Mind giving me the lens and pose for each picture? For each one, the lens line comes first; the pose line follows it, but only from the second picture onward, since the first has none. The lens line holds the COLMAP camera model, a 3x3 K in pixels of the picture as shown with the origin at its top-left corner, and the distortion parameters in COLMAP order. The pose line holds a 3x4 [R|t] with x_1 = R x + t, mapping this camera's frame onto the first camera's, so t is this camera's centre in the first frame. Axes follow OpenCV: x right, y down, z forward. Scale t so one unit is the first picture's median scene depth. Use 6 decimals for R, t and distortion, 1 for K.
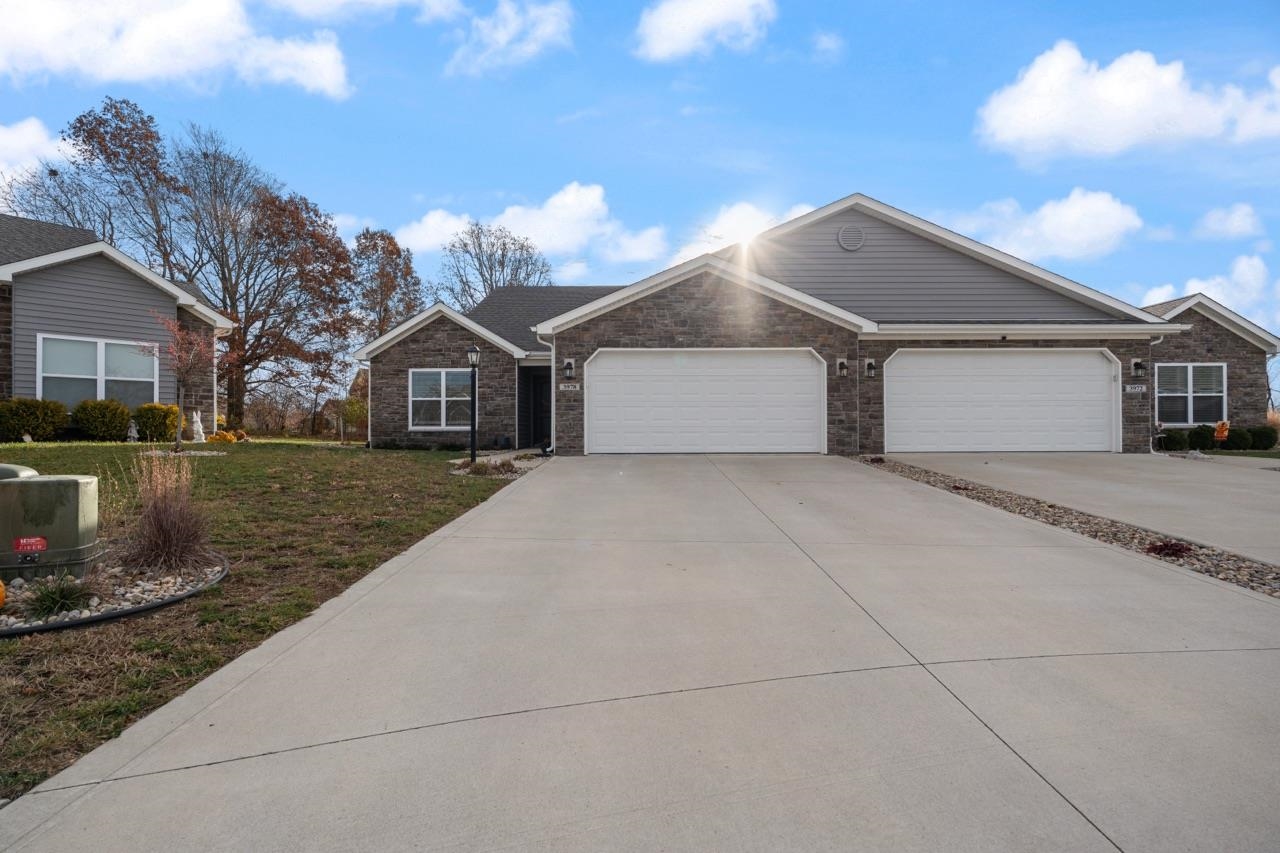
lens RADIAL K [[562.1, 0, 644.6], [0, 562.1, 431.8], [0, 0, 1]] dist [-0.002774, -0.000372]
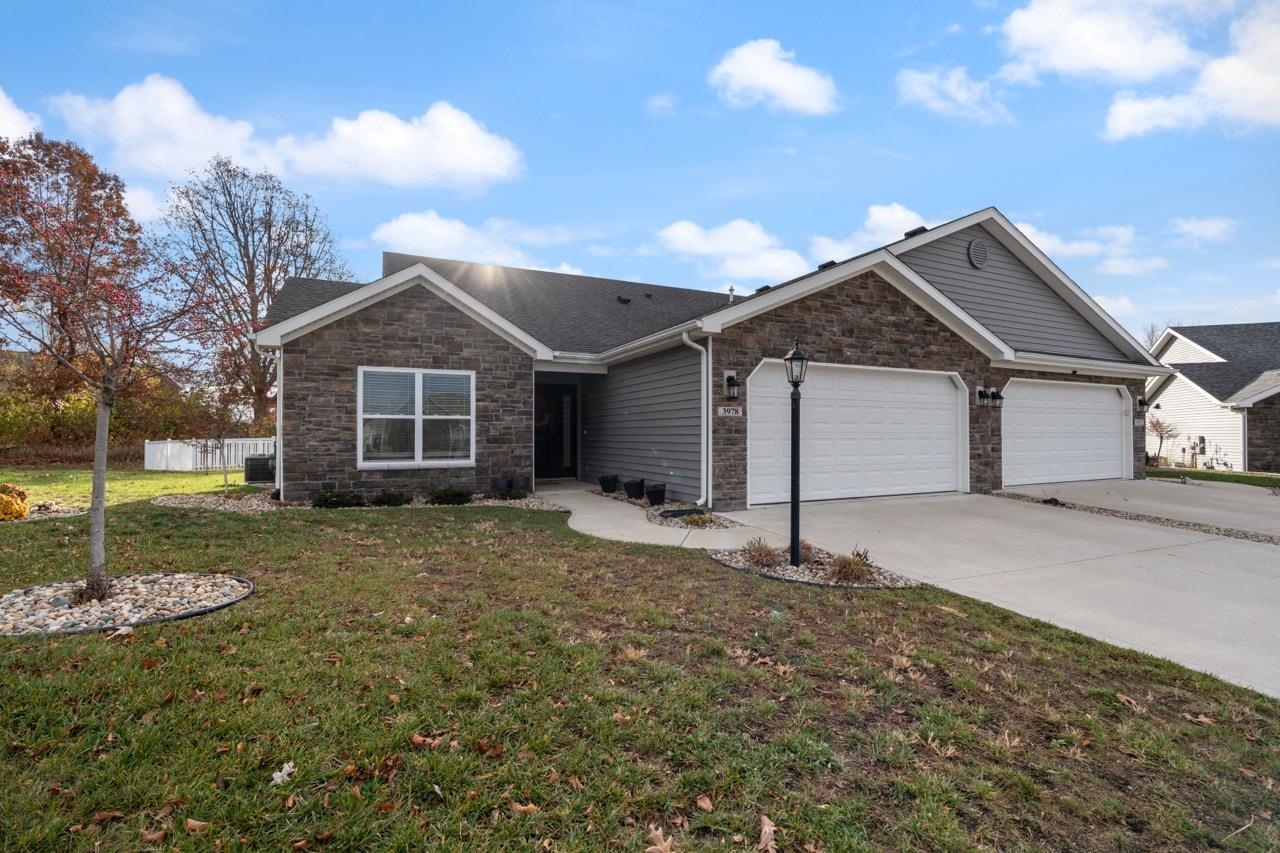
lens RADIAL K [[562.1, 0, 644.6], [0, 562.1, 431.8], [0, 0, 1]] dist [-0.002774, -0.000372]
pose [[0.900174, 0.005109, 0.435501, -0.520294], [-0.001828, 0.999967, -0.007950, -0.048180], [-0.435527, 0.006360, 0.900153, 0.415339]]
